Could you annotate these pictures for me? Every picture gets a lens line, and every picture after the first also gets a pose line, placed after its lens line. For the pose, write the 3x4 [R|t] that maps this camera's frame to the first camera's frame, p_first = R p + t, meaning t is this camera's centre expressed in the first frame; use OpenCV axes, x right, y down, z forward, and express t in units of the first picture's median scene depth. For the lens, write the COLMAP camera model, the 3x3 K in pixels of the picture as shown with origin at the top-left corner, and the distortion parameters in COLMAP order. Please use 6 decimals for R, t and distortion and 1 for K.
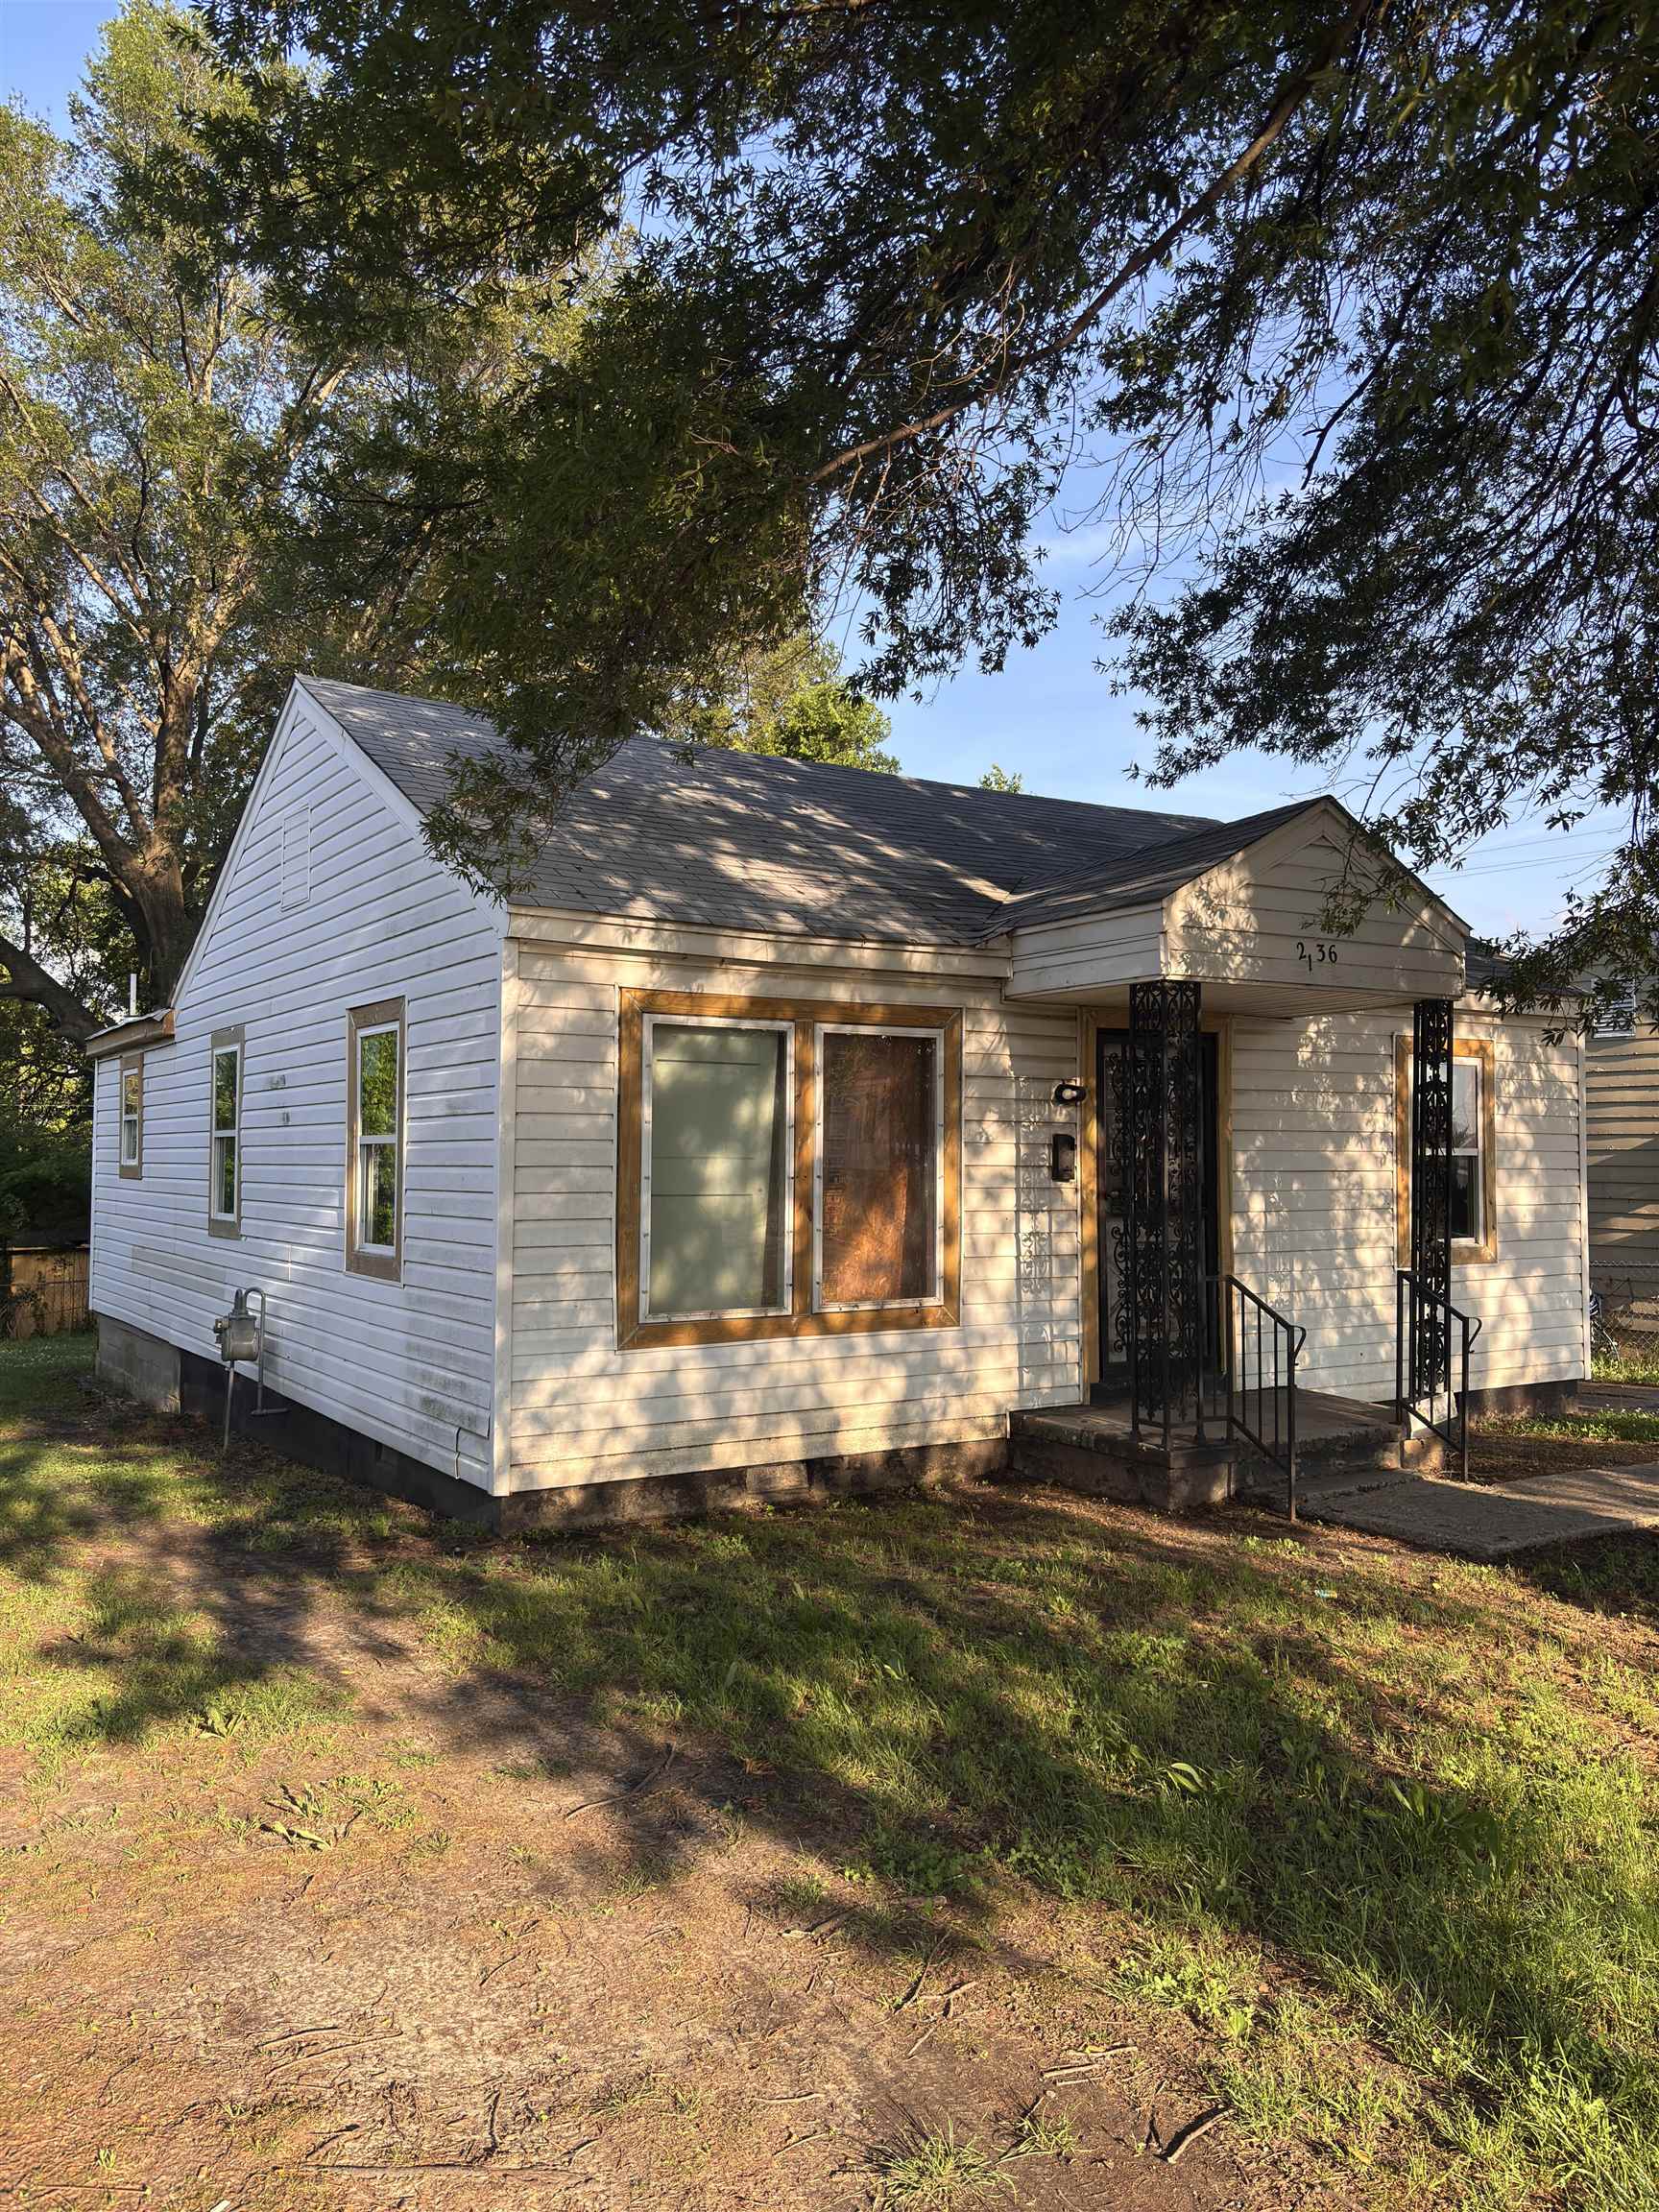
lens RADIAL K [[1675.9, 0, 829.5], [0, 1675.9, 1106.0], [0, 0, 1]] dist [0.058965, -0.002444]
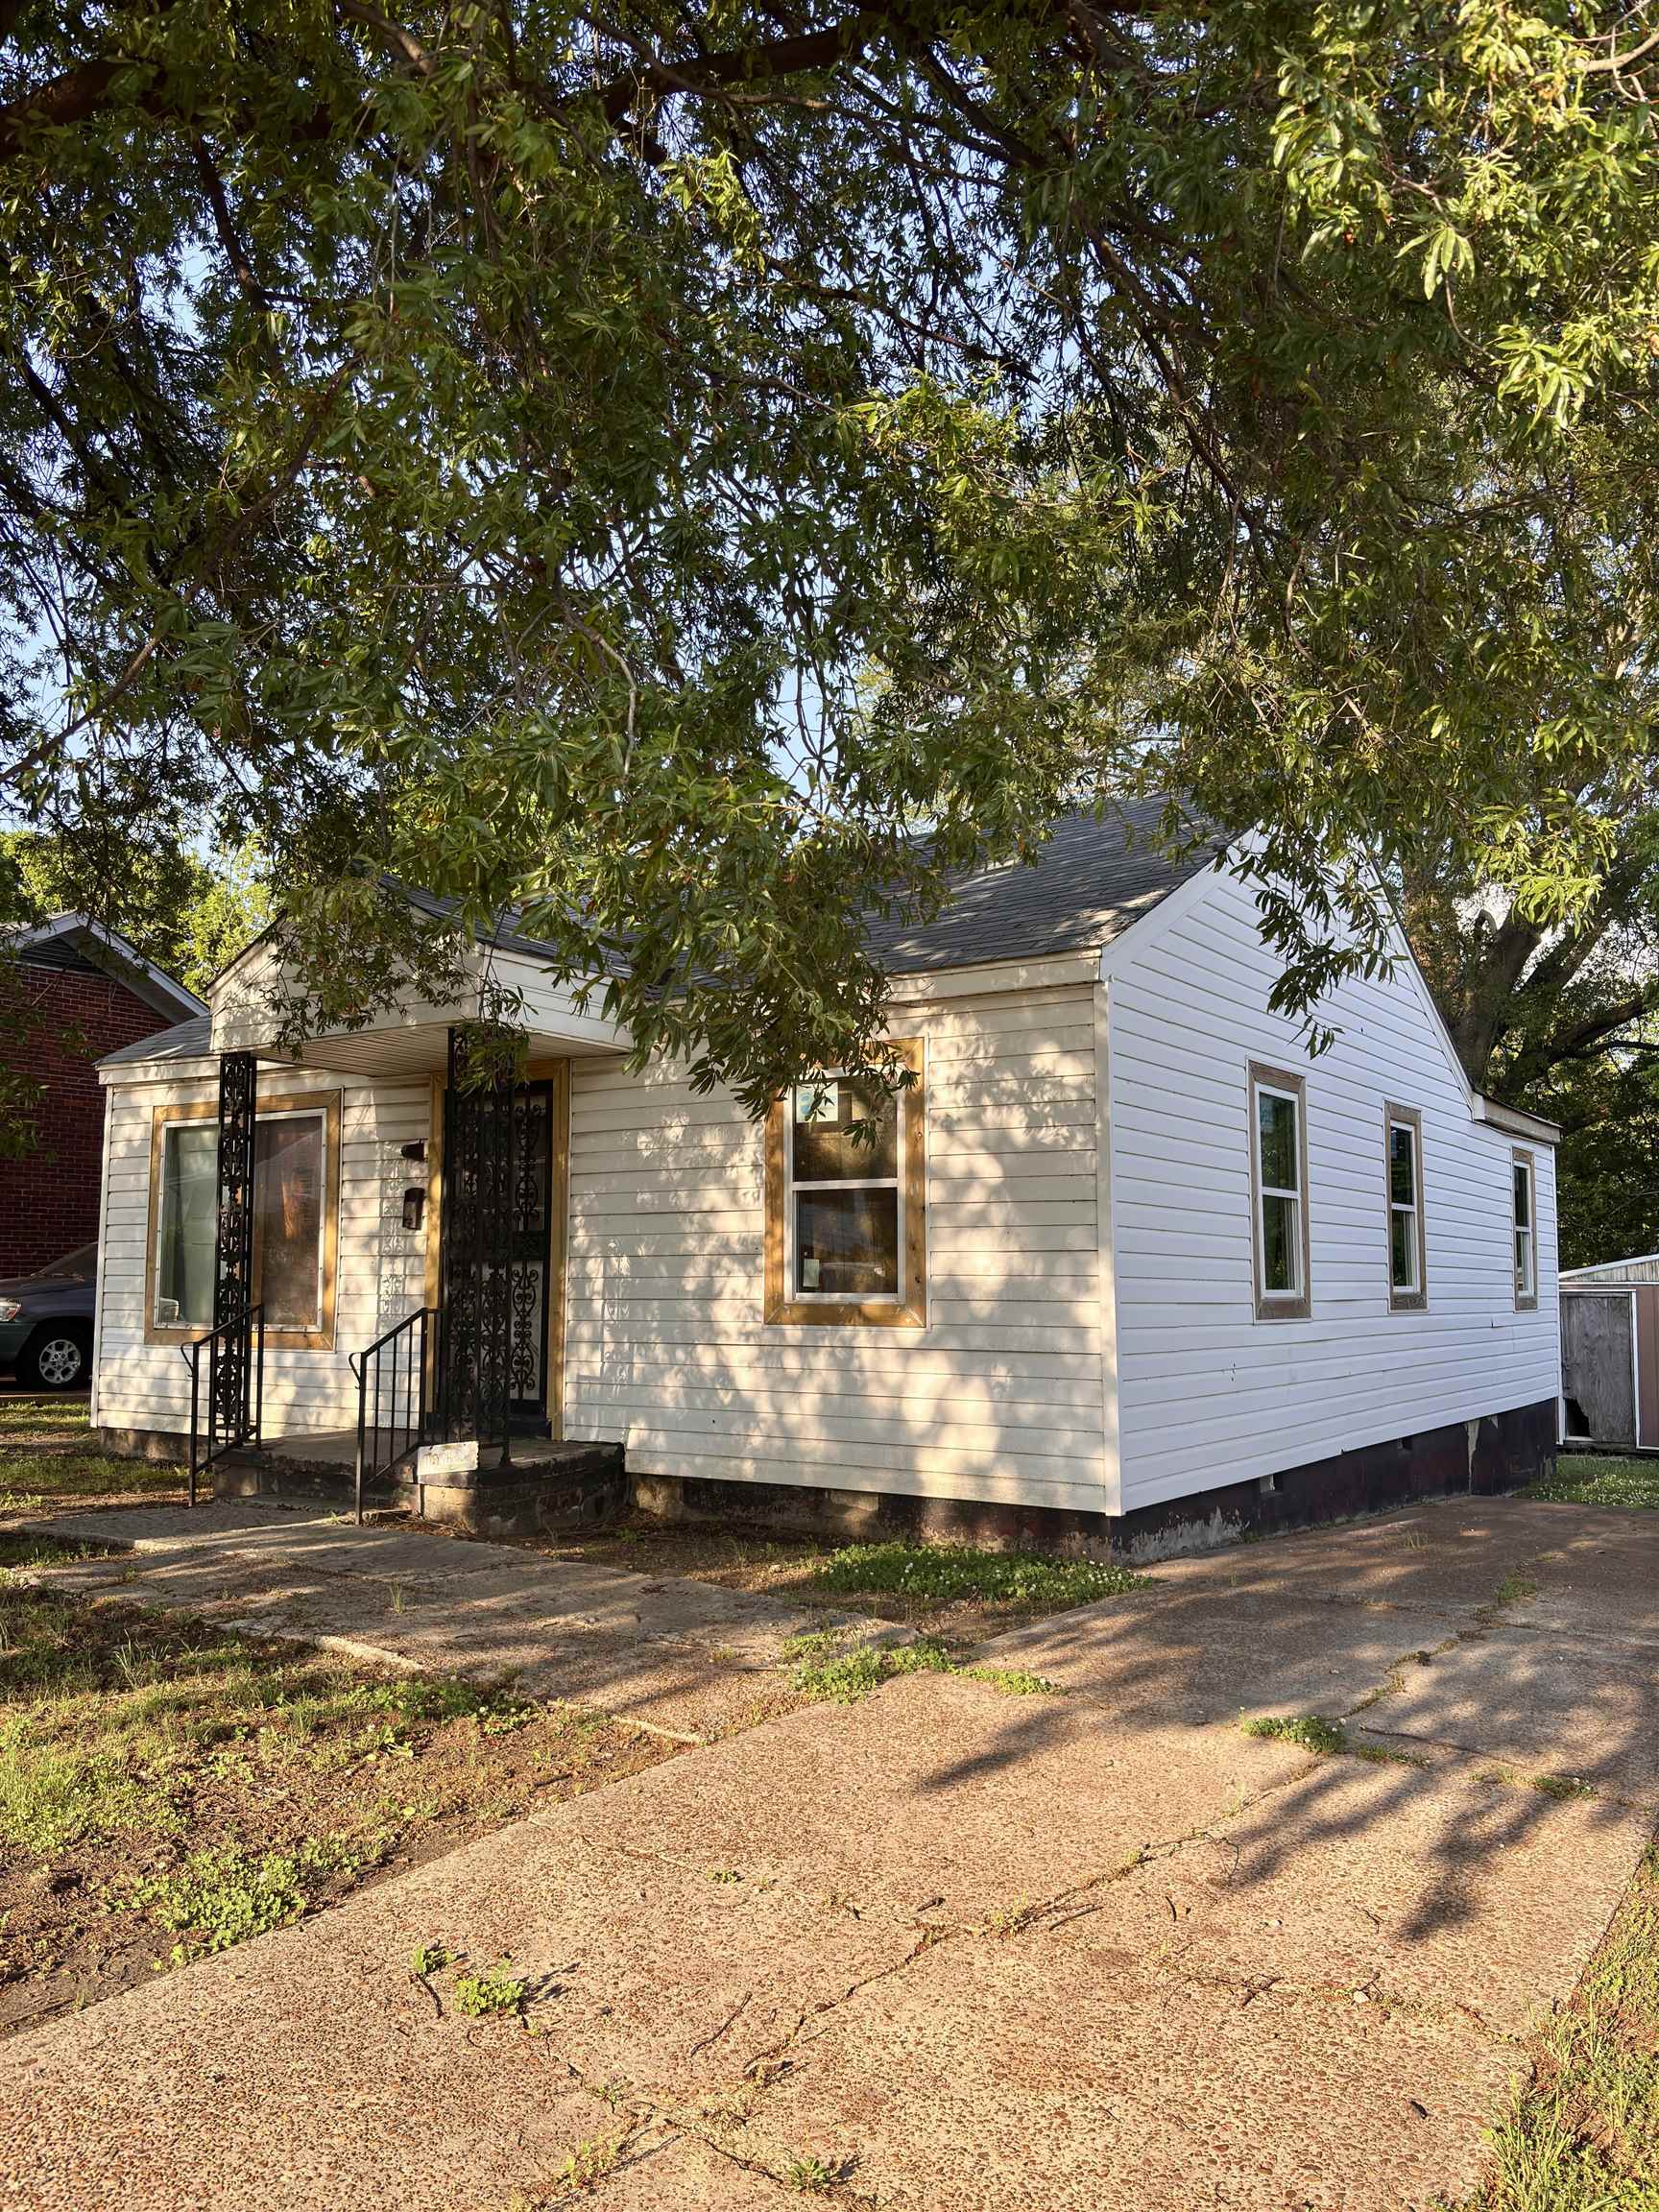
lens RADIAL K [[1675.9, 0, 829.5], [0, 1675.9, 1106.0], [0, 0, 1]] dist [0.058965, -0.002444]
pose [[0.404246, -0.083748, -0.910808, 1.294528], [0.034337, 0.996487, -0.076387, 0.057472], [0.914005, -0.000395, 0.405702, 0.795179]]
